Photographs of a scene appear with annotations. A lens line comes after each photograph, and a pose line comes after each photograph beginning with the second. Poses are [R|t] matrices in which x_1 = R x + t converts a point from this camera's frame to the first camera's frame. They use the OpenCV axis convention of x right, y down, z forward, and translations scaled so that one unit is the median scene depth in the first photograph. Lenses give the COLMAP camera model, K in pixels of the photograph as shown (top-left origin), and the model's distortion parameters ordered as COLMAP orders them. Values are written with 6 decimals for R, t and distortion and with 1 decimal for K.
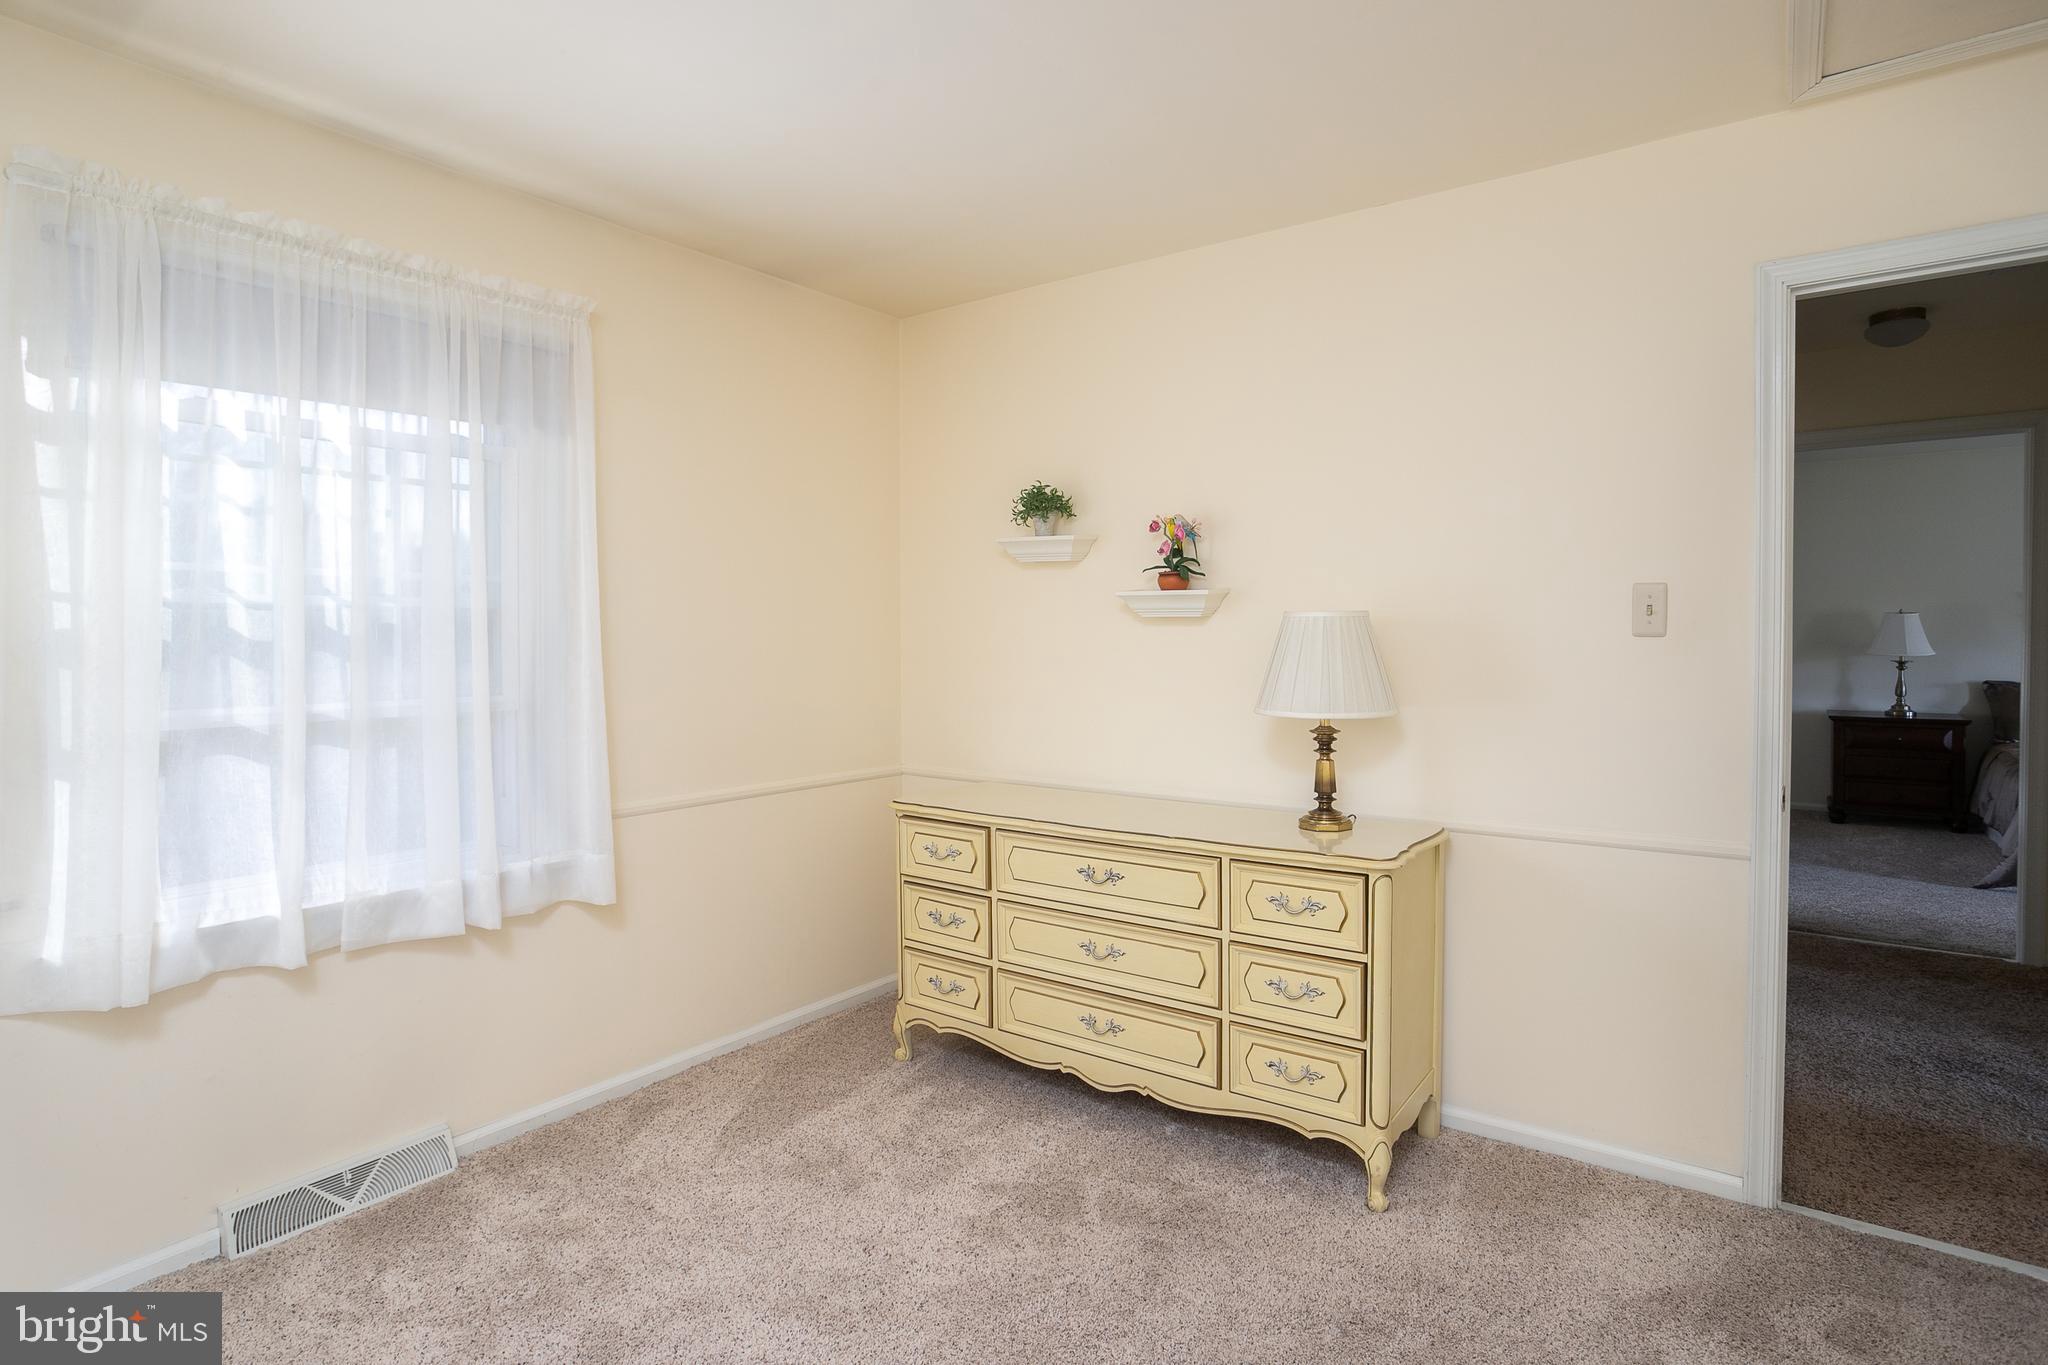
lens RADIAL K [[1088.2, 0, 1019.2], [0, 1088.2, 660.7], [0, 0, 1]] dist [-0.077931, 0.054152]
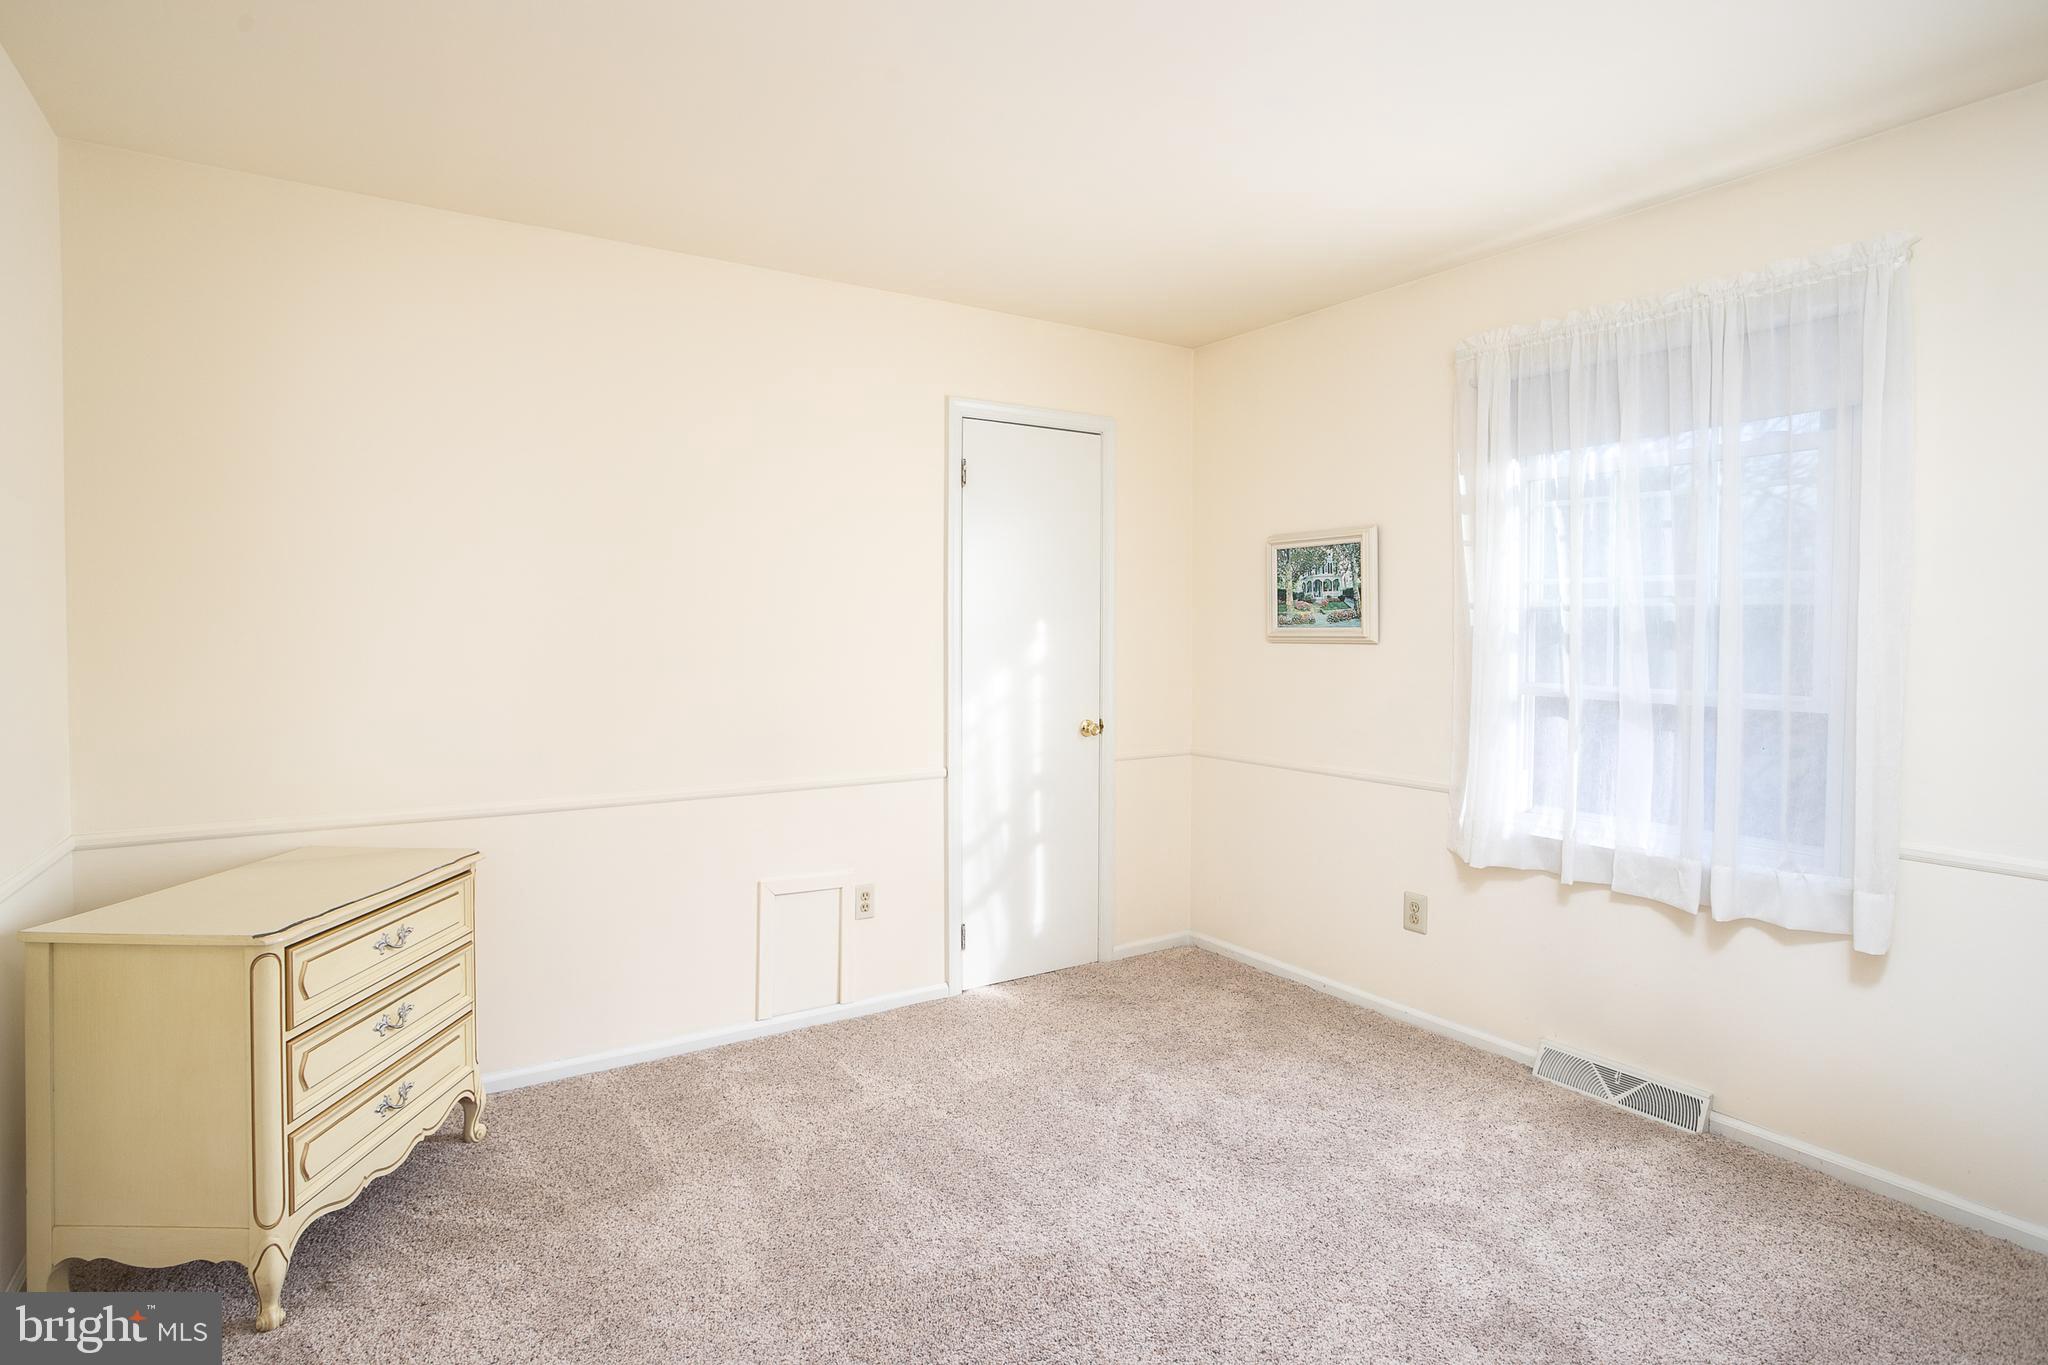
lens RADIAL K [[1037.8, 0, 1024.0], [0, 1037.8, 682.5], [0, 0, 1]] dist [-0.058011, 0.045510]
pose [[-0.337189, 0.053864, -0.939895, 0.699372], [-0.029904, 0.997245, 0.067879, -0.025913], [0.940962, 0.050995, -0.334650, 0.750036]]
